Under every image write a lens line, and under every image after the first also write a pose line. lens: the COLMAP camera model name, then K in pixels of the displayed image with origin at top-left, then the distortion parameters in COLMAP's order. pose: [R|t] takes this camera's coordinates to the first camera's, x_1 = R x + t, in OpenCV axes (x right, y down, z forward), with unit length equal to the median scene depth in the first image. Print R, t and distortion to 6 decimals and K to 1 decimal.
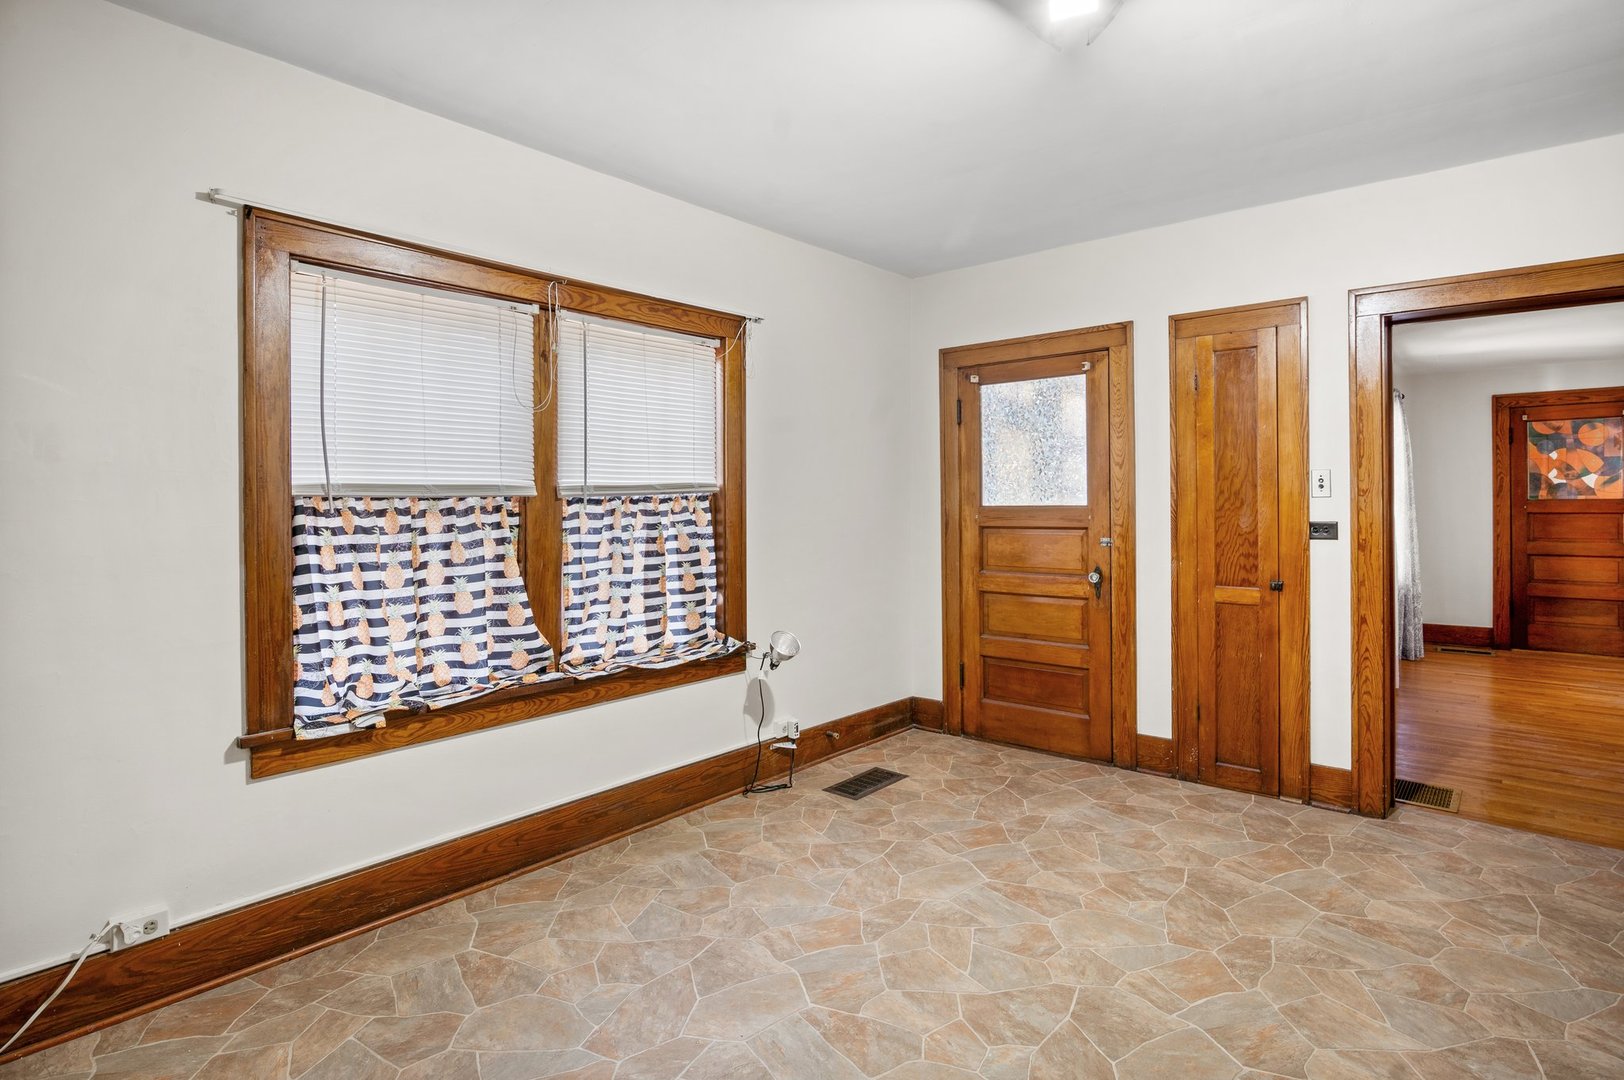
lens RADIAL K [[795.9, 0, 808.3], [0, 795.9, 497.8], [0, 0, 1]] dist [-0.000652, -0.000104]
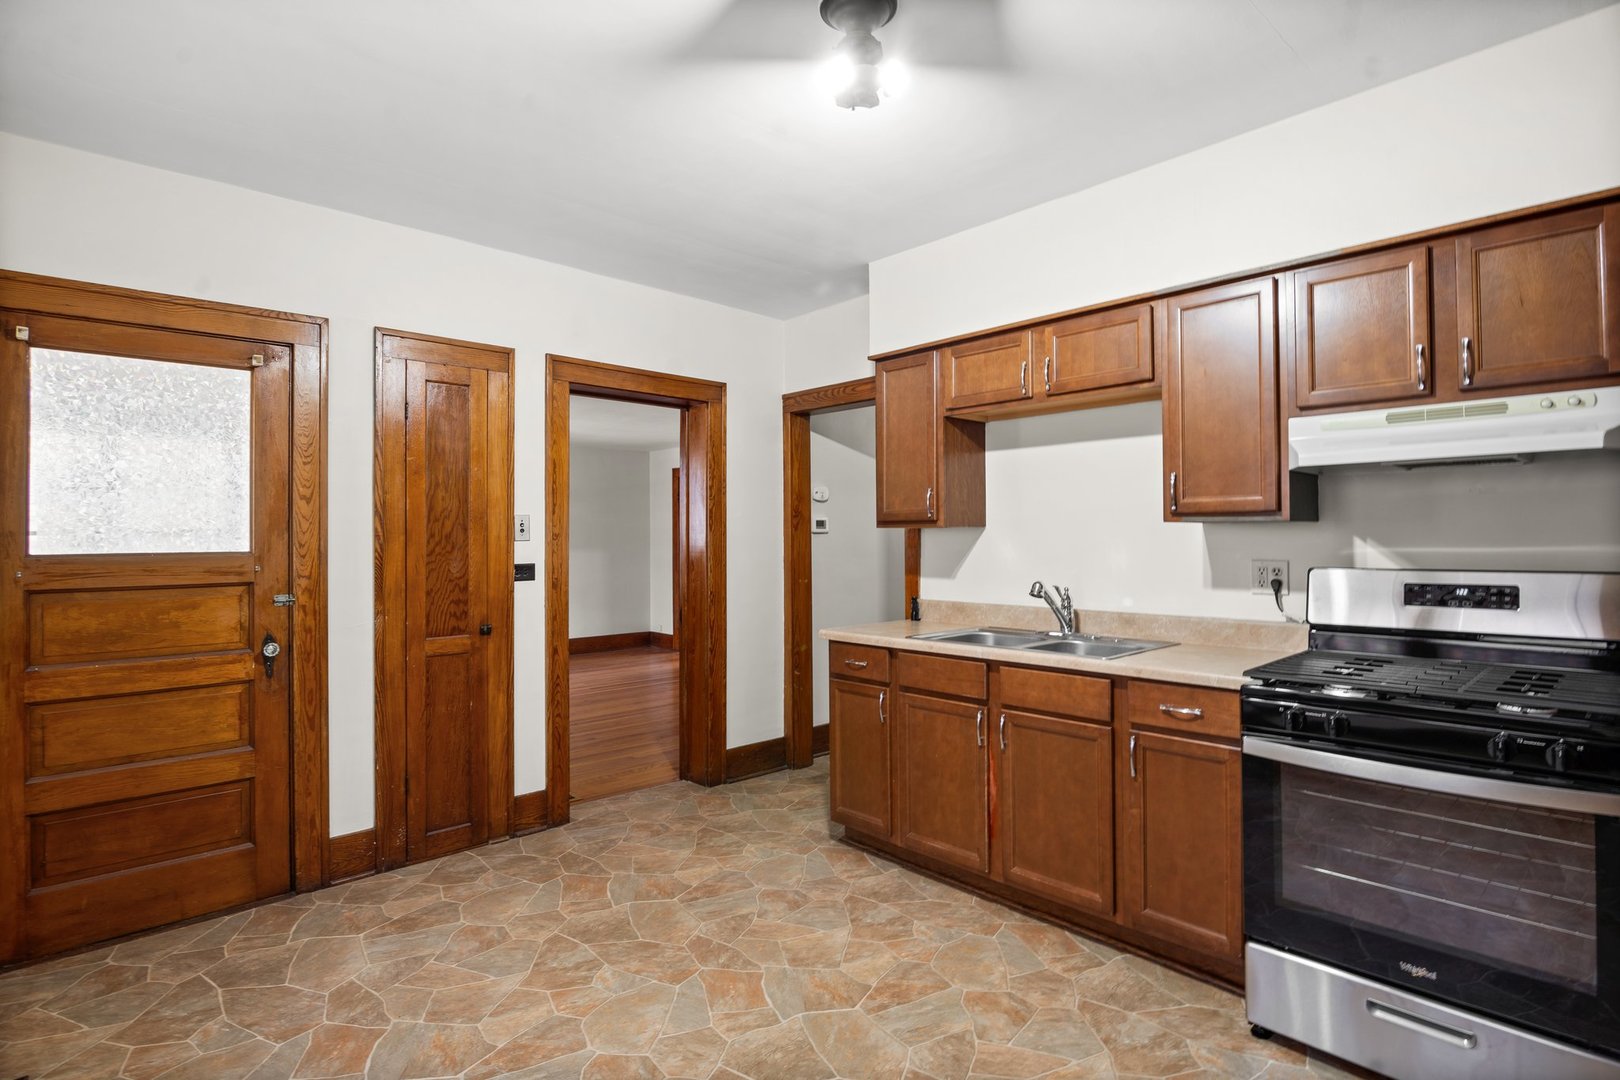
lens RADIAL K [[836.9, 0, 767.5], [0, 836.9, 524.0], [0, 0, 1]] dist [-0.010562, -0.000198]
pose [[0.132317, 0.018524, 0.991034, -0.387918], [-0.001649, 0.999828, -0.018468, -0.002760], [-0.991206, 0.000809, 0.132325, 0.494518]]
